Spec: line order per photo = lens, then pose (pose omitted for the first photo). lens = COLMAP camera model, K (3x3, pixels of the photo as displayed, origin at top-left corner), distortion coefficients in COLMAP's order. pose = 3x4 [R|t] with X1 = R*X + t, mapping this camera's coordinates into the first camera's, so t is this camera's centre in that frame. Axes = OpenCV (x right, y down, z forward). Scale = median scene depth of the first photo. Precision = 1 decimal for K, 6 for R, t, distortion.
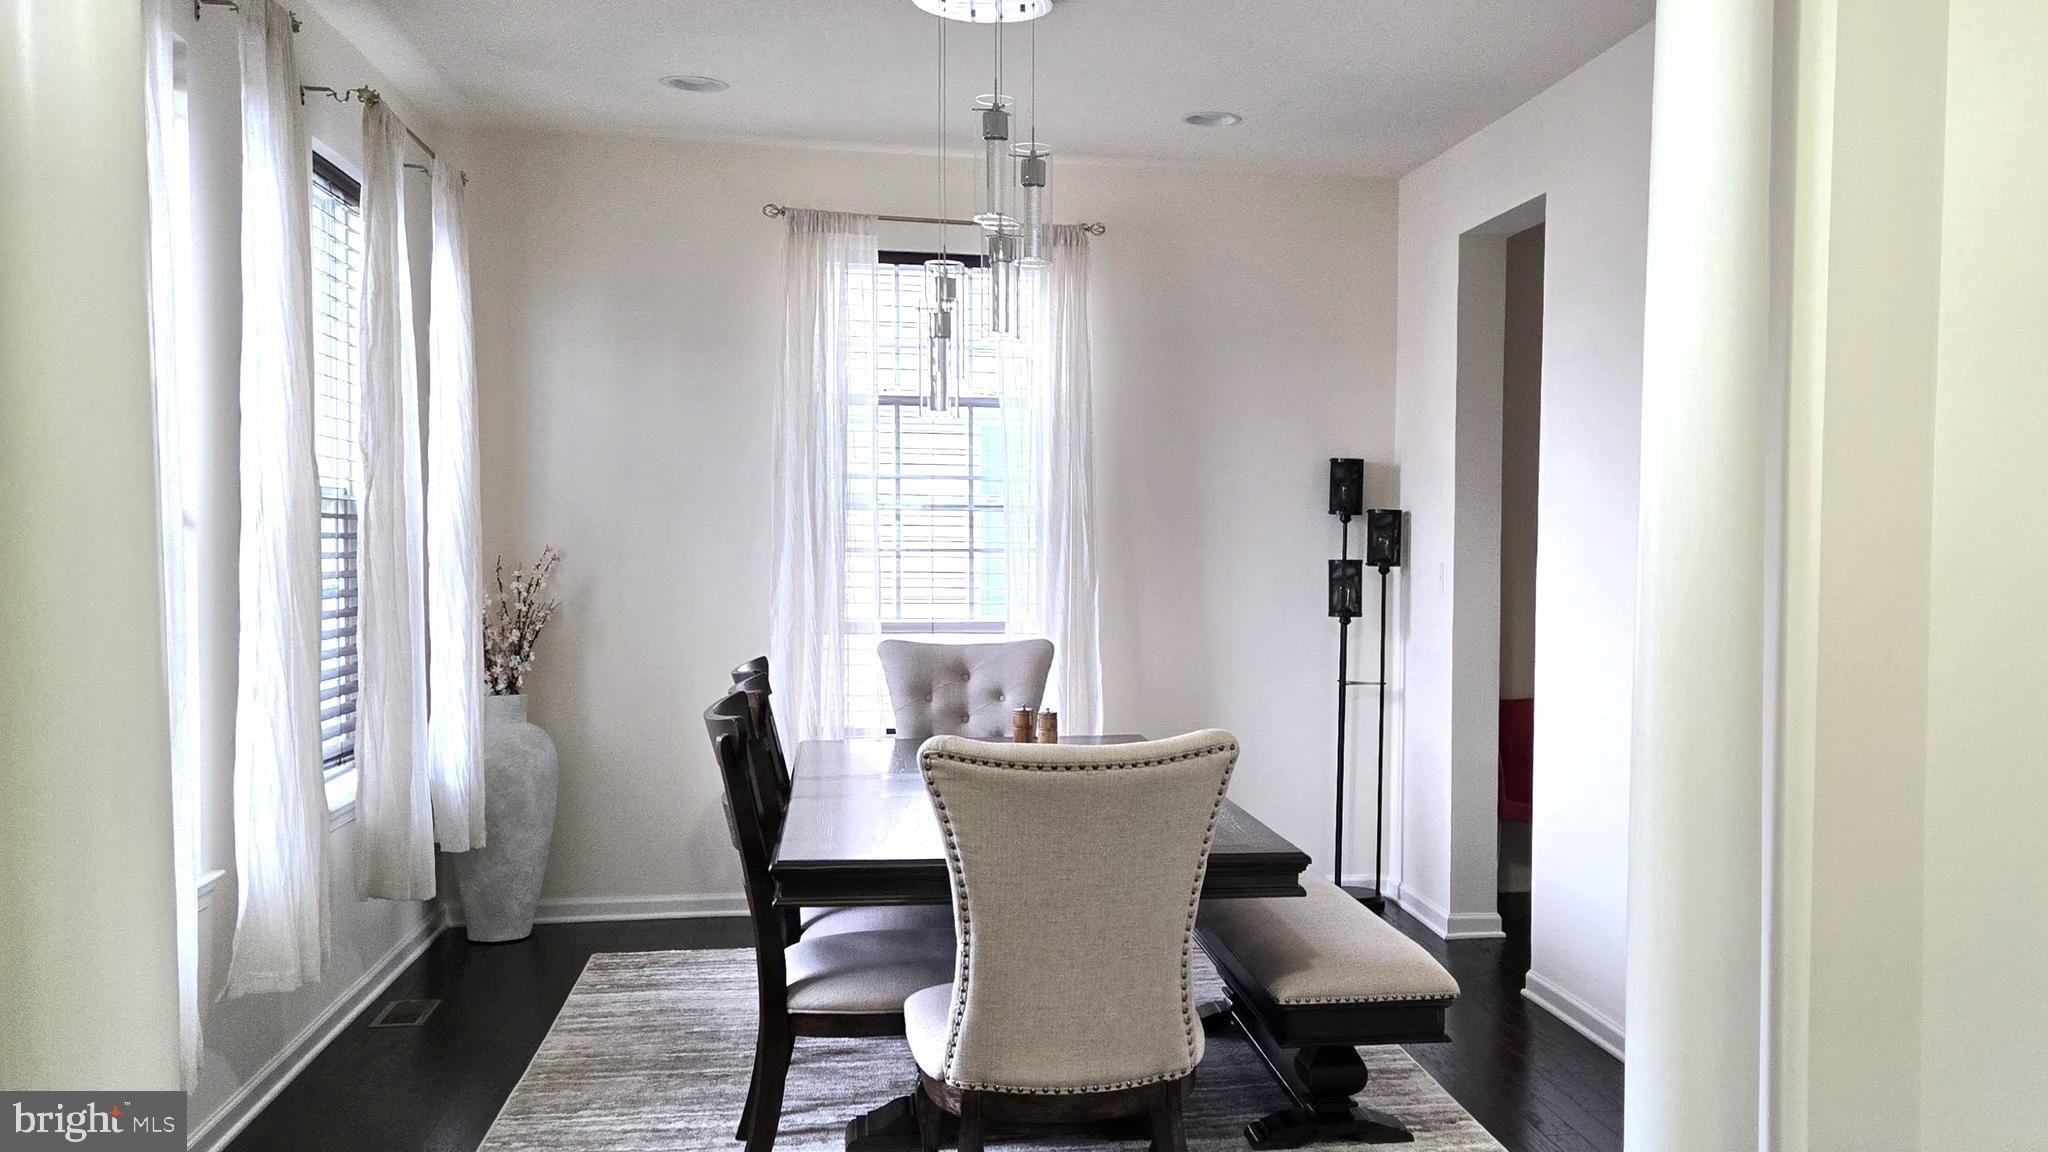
lens RADIAL K [[1542.4, 0, 1025.2], [0, 1542.4, 607.7], [0, 0, 1]] dist [0.048663, -0.000651]
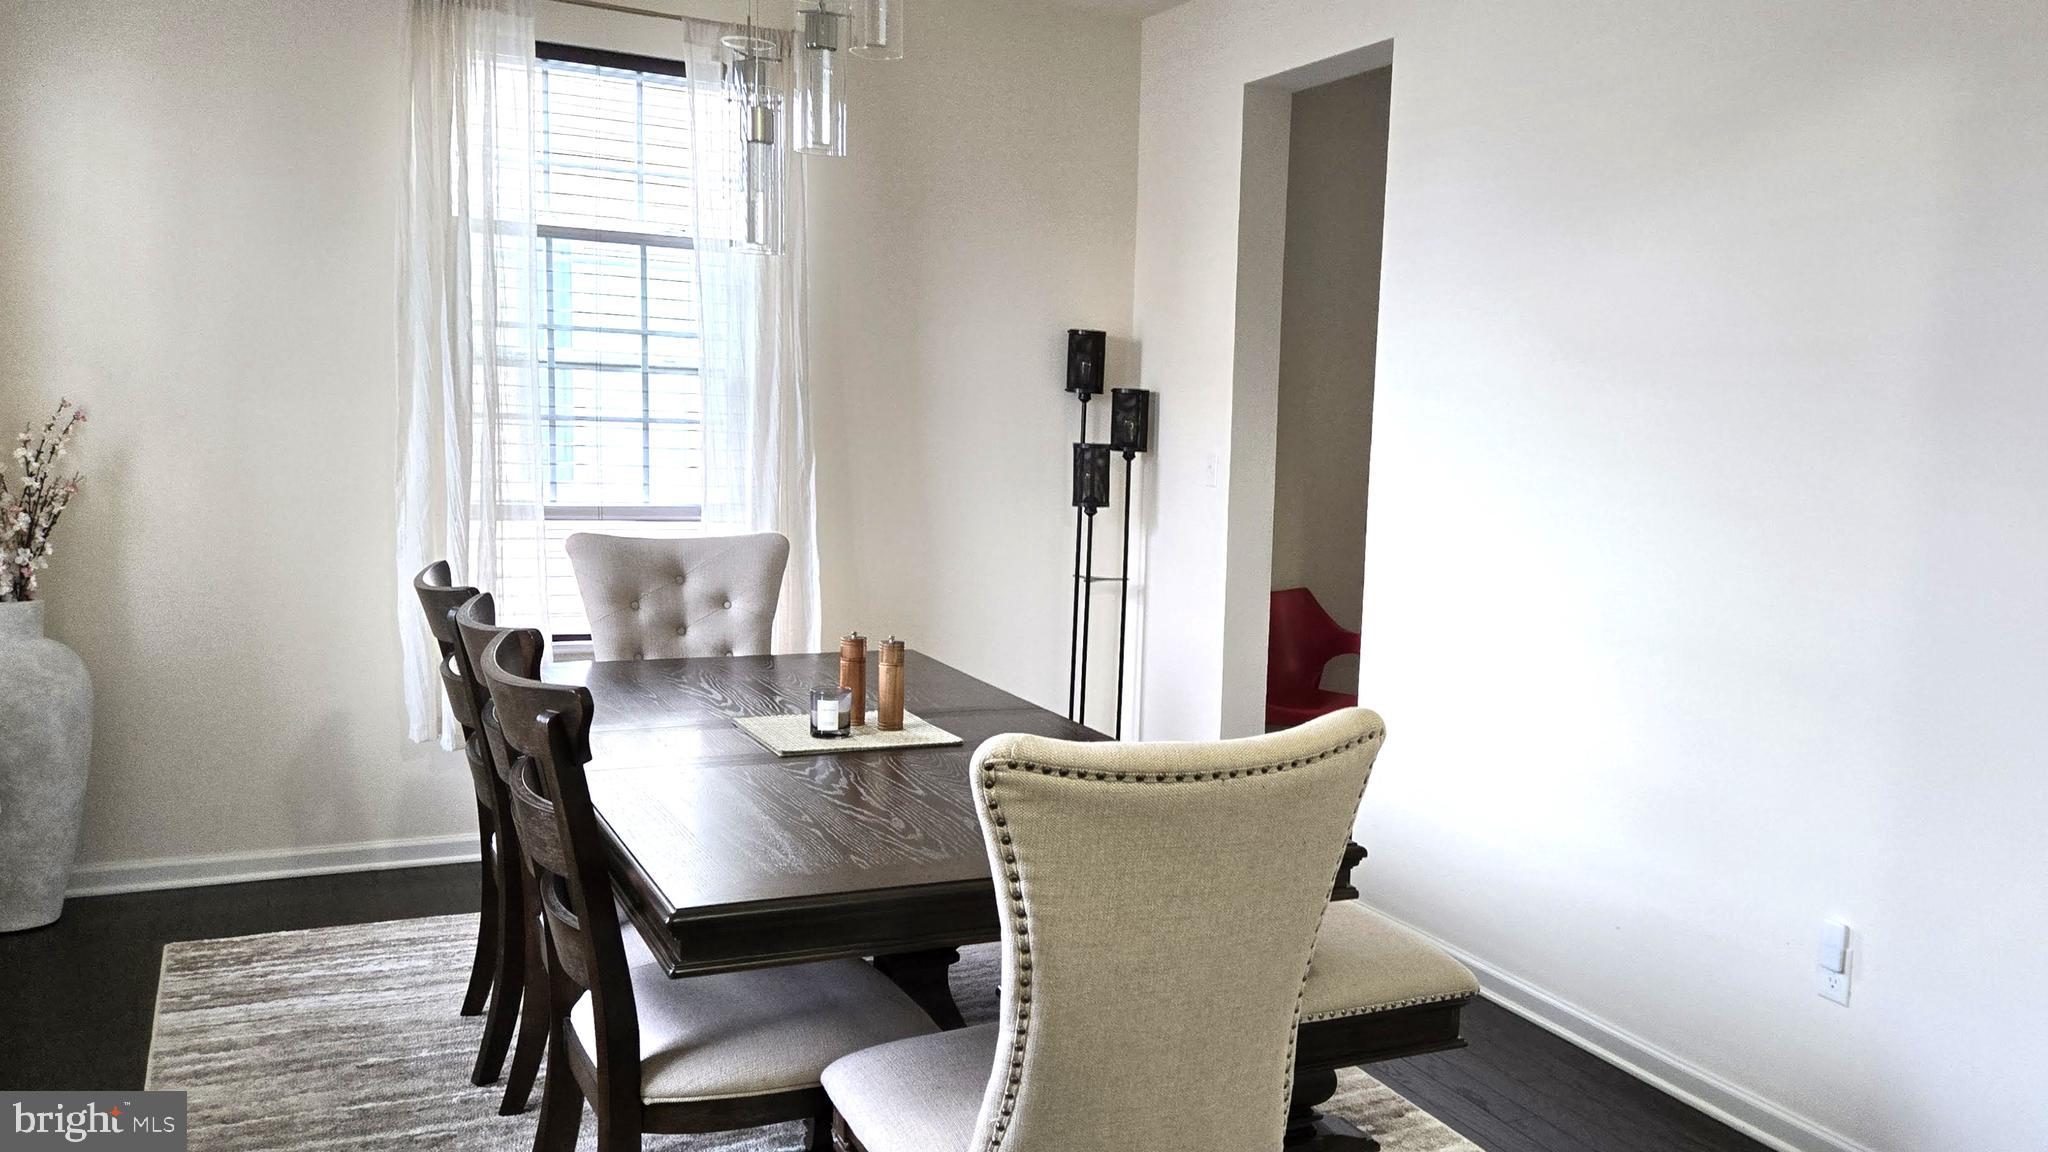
lens RADIAL K [[1508.1, 0, 1024.0], [0, 1508.1, 576.0], [0, 0, 1]] dist [0.042291, -0.051912]
pose [[0.949315, -0.006738, 0.314254, -0.113387], [-0.015078, 0.997643, 0.066941, -0.012648], [-0.313964, -0.068287, 0.946976, 0.177191]]
